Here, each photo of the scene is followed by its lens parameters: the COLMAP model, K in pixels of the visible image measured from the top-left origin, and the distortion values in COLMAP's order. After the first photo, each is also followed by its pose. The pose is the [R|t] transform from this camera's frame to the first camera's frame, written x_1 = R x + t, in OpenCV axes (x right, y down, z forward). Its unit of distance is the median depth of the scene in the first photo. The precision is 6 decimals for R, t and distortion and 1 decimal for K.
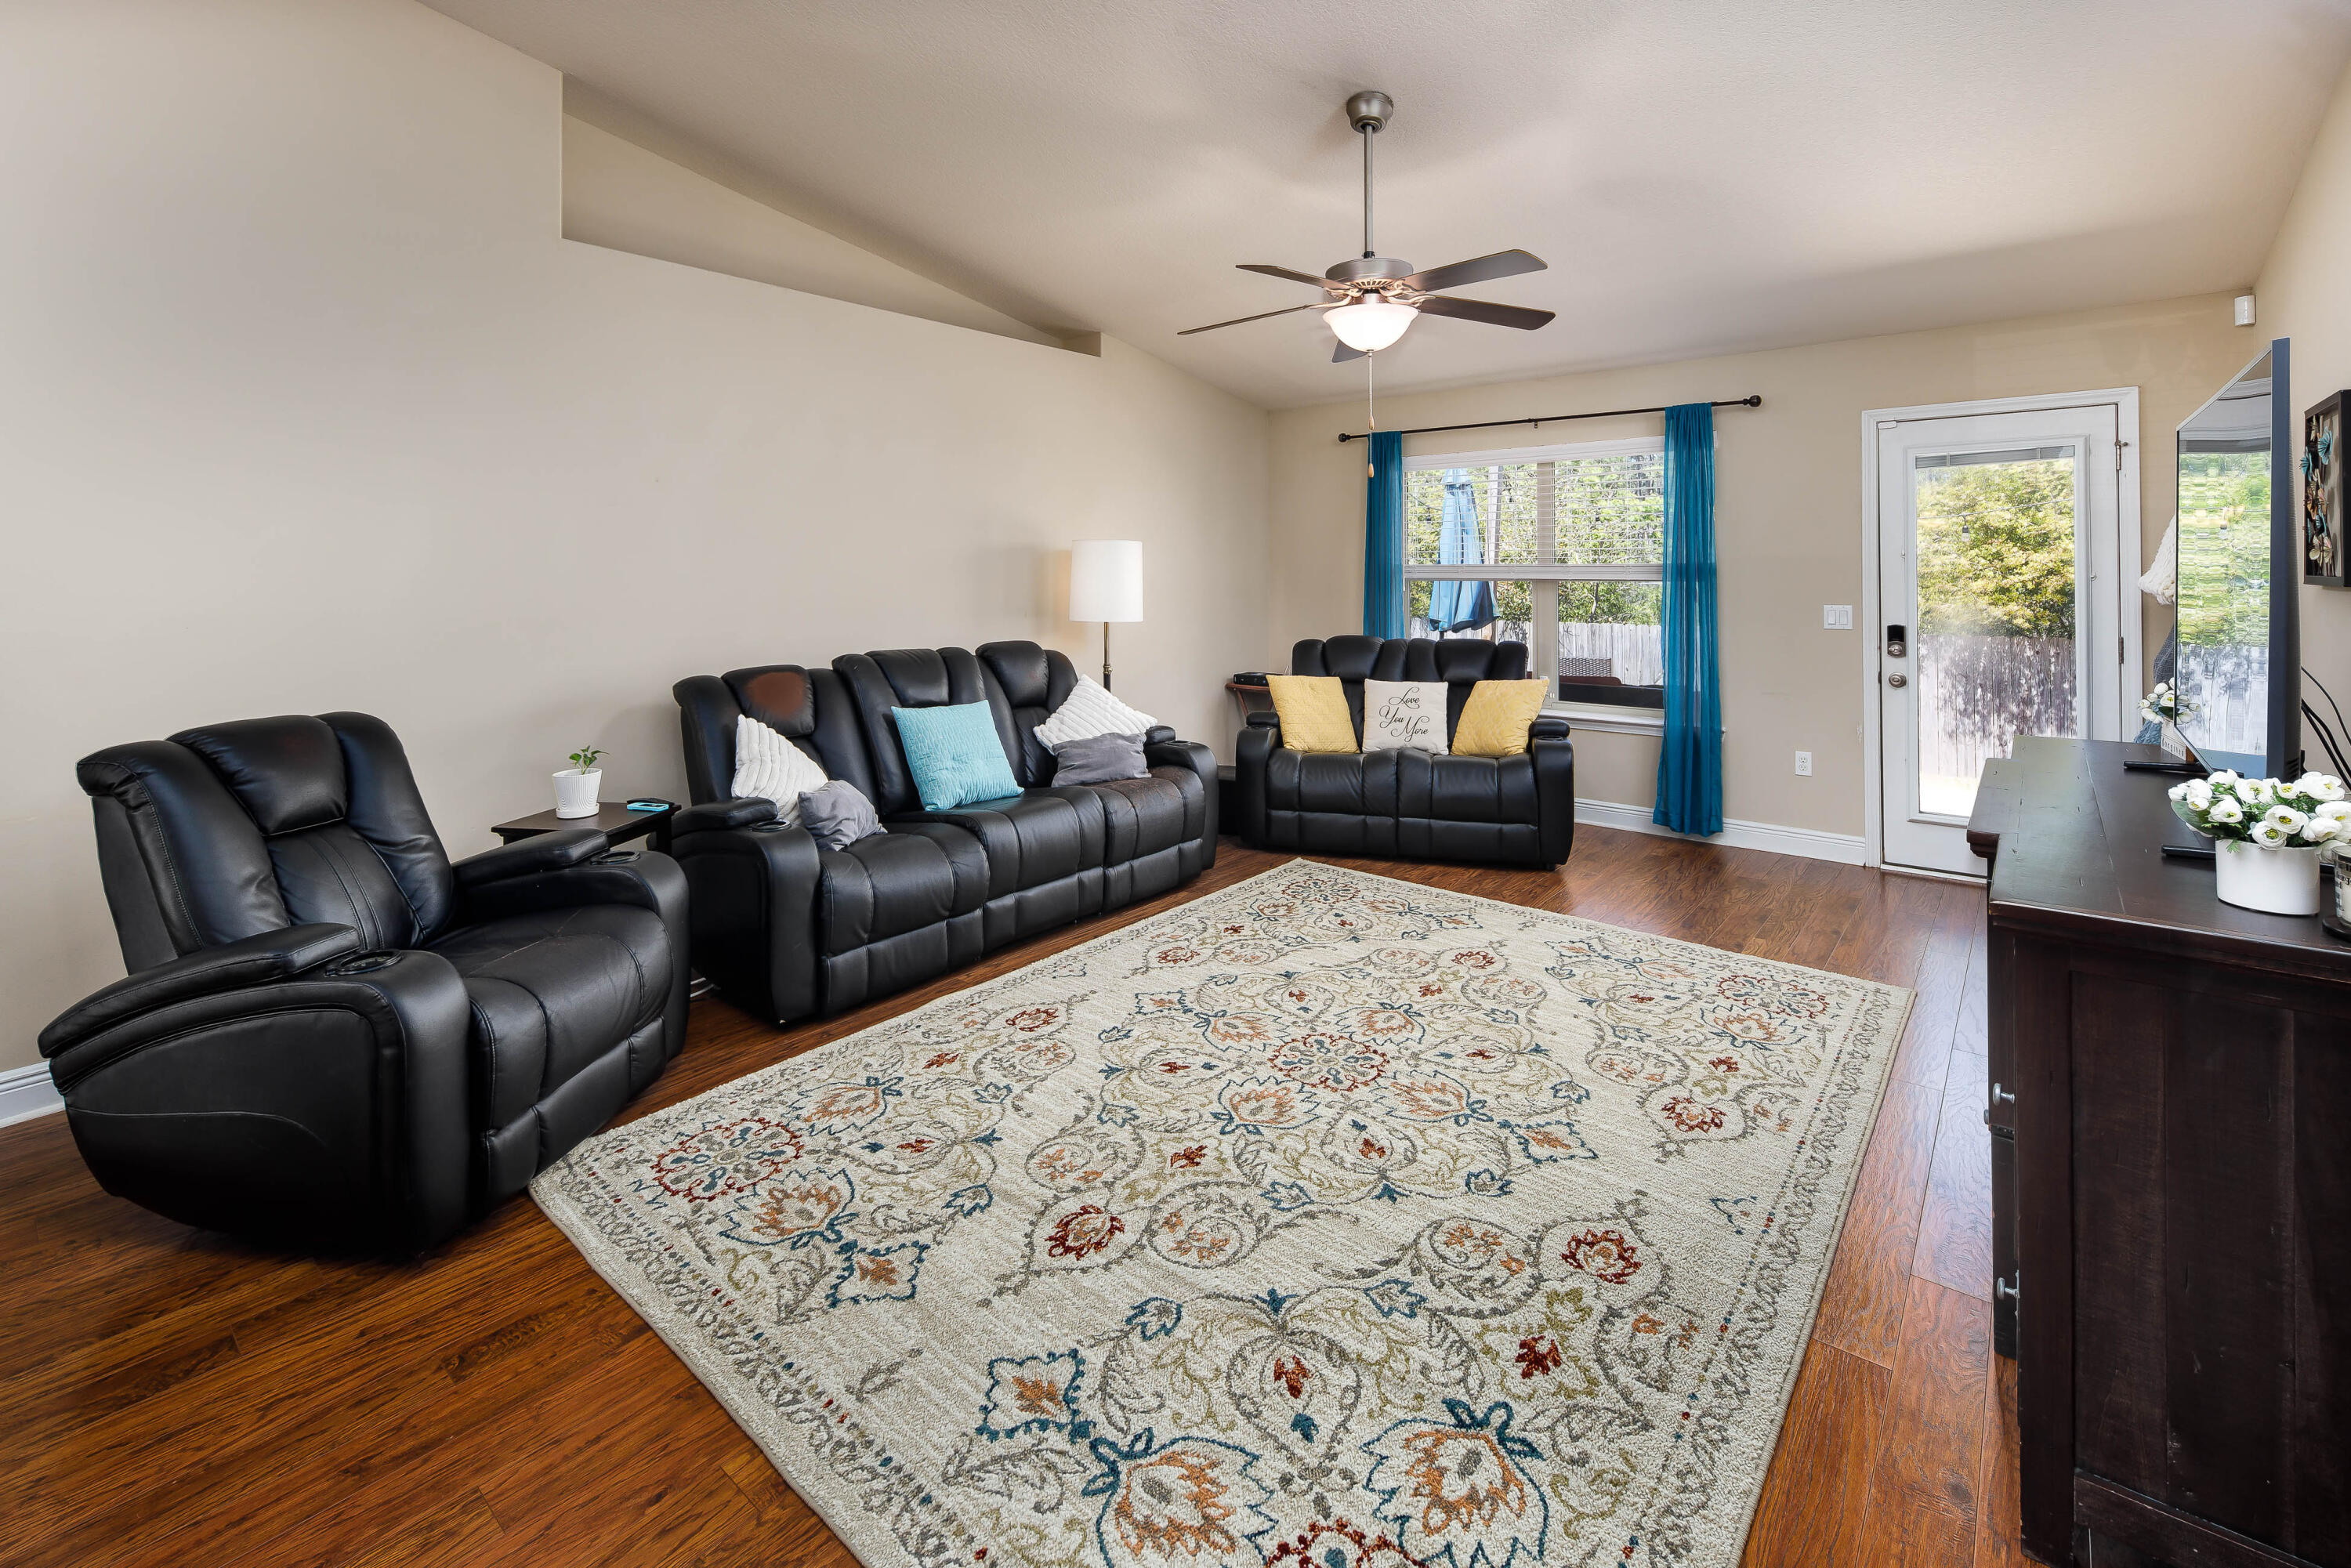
lens RADIAL K [[1030.4, 0, 1174.1], [0, 1030.4, 563.7], [0, 0, 1]] dist [0.002602, 0.000454]
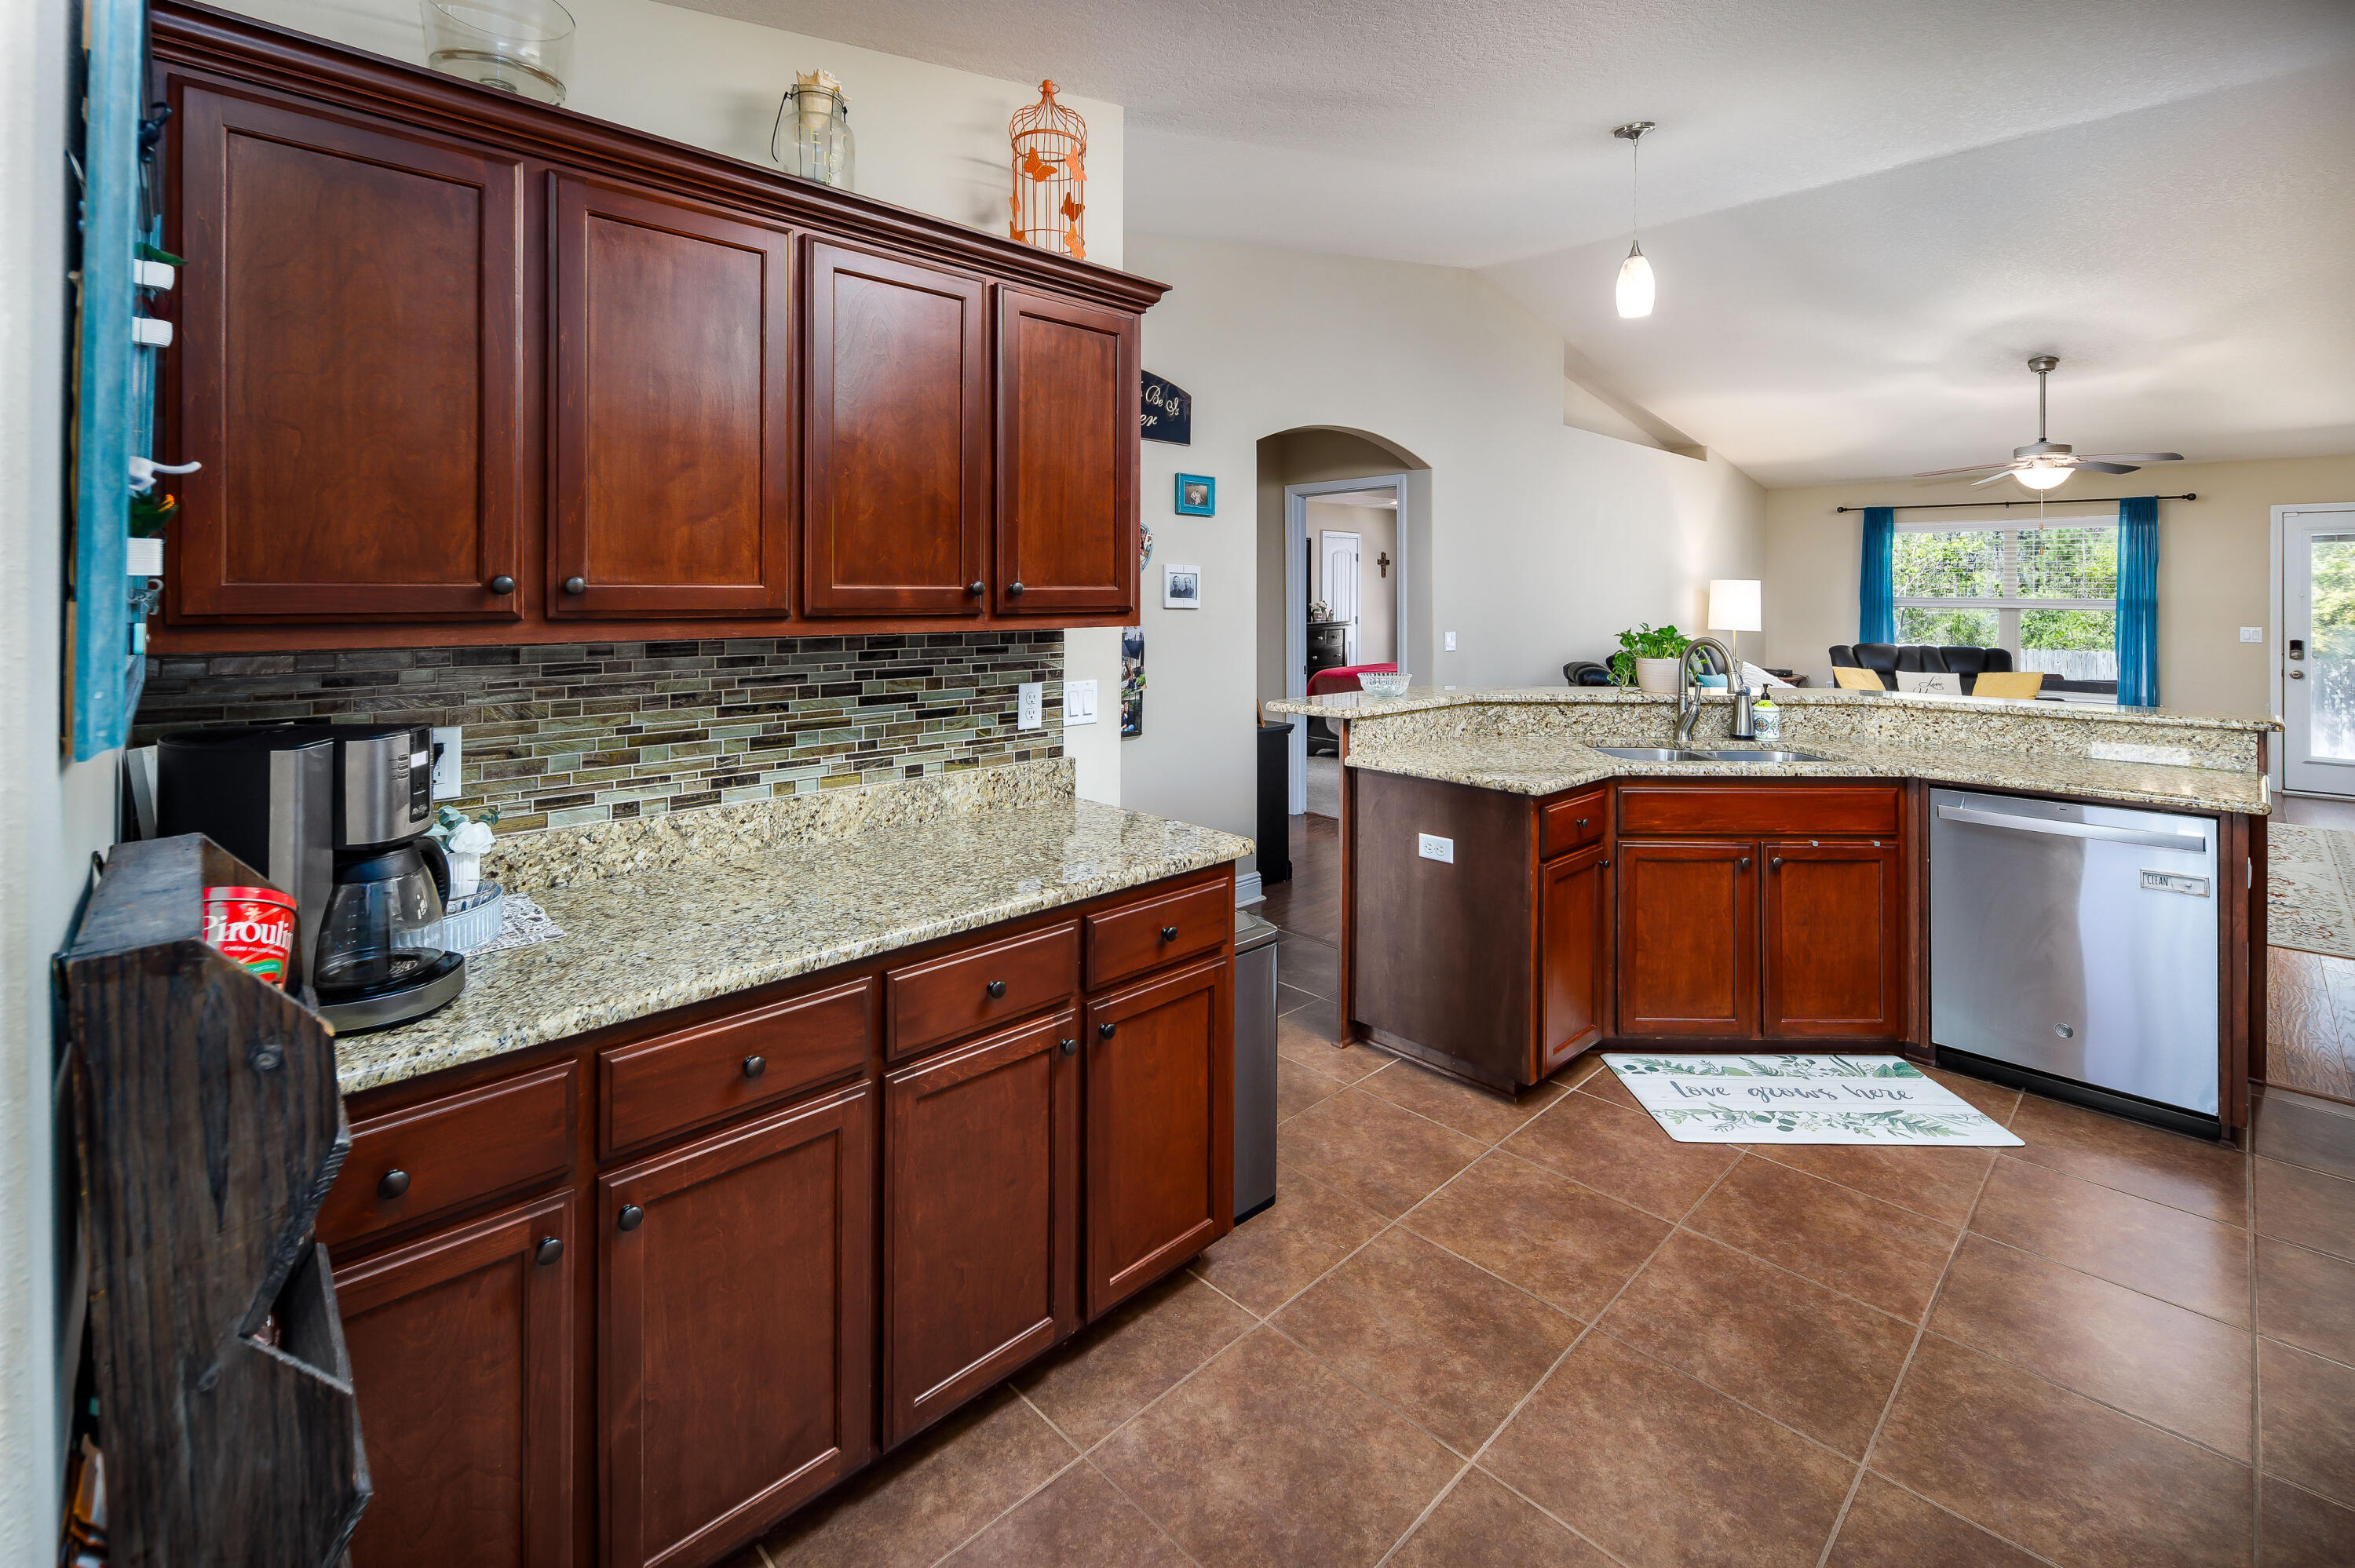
lens RADIAL K [[1013.2, 0, 1183.9], [0, 1013.2, 587.3], [0, 0, 1]] dist [0.000019, 0.000369]
pose [[0.995570, 0.012025, -0.093254, -1.687042], [-0.011779, 0.999926, 0.003190, -0.013191], [0.093286, -0.002078, 0.995637, -1.406493]]
